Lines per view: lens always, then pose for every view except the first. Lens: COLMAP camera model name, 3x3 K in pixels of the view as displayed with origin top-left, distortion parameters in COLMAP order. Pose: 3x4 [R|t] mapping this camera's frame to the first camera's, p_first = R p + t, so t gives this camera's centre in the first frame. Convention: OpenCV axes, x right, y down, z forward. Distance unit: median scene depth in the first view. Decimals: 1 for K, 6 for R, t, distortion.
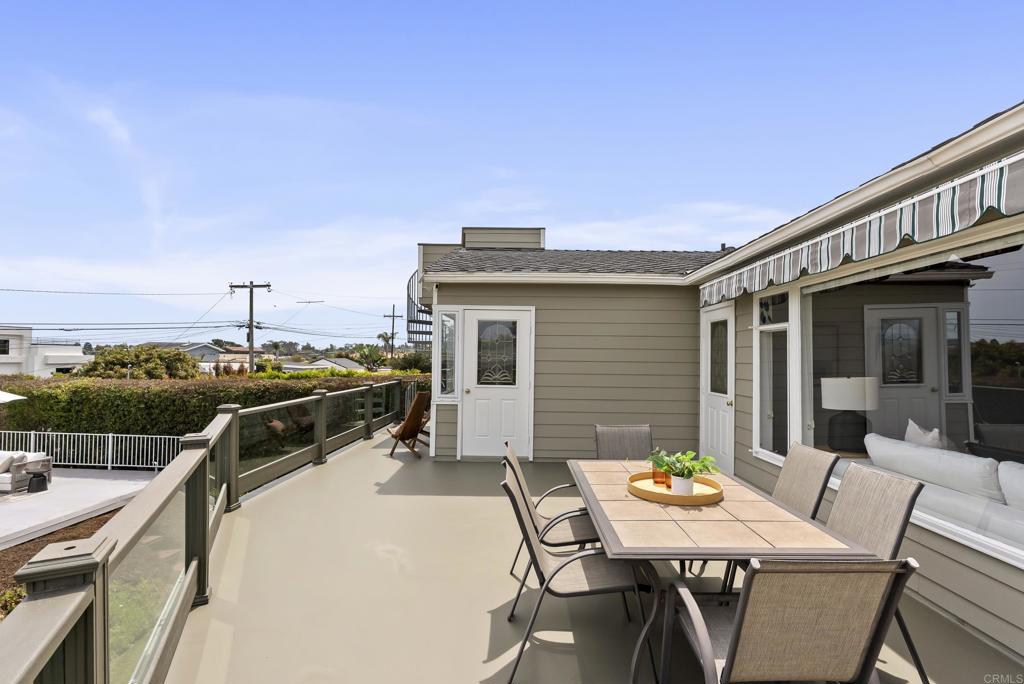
lens RADIAL K [[467.5, 0, 519.7], [0, 467.5, 358.8], [0, 0, 1]] dist [-0.007752, 0.001498]
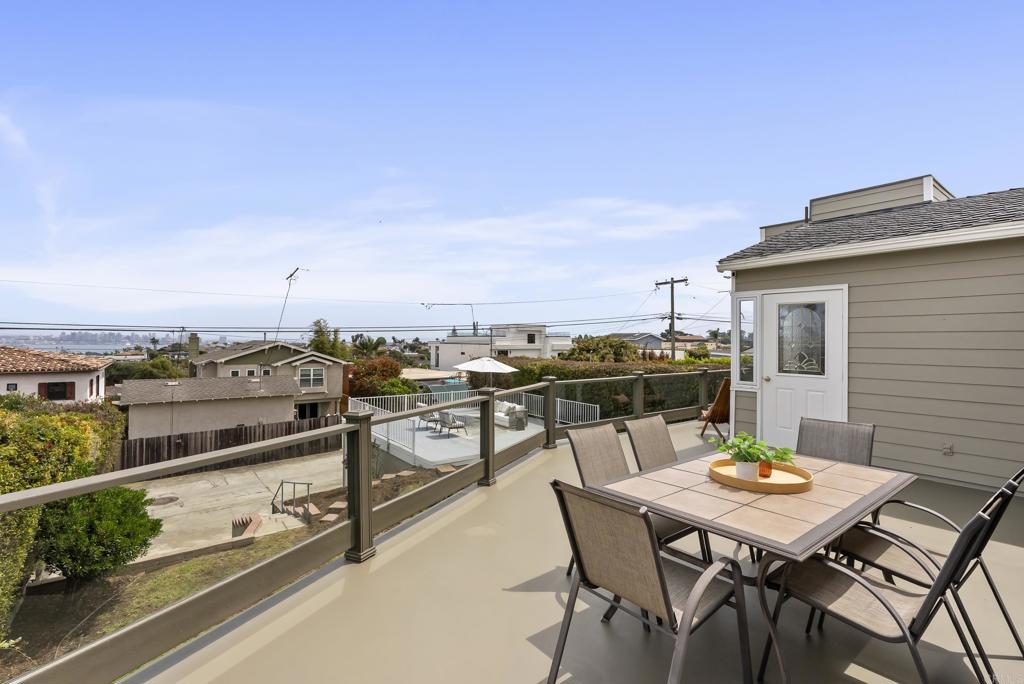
lens RADIAL K [[467.5, 0, 514.1], [0, 467.5, 341.6], [0, 0, 1]] dist [-0.007752, 0.001498]
pose [[0.621754, -0.006690, -0.783184, 0.179351], [-0.002070, 0.999946, -0.010185, 0.001700], [0.783210, 0.007953, 0.621706, -0.002261]]
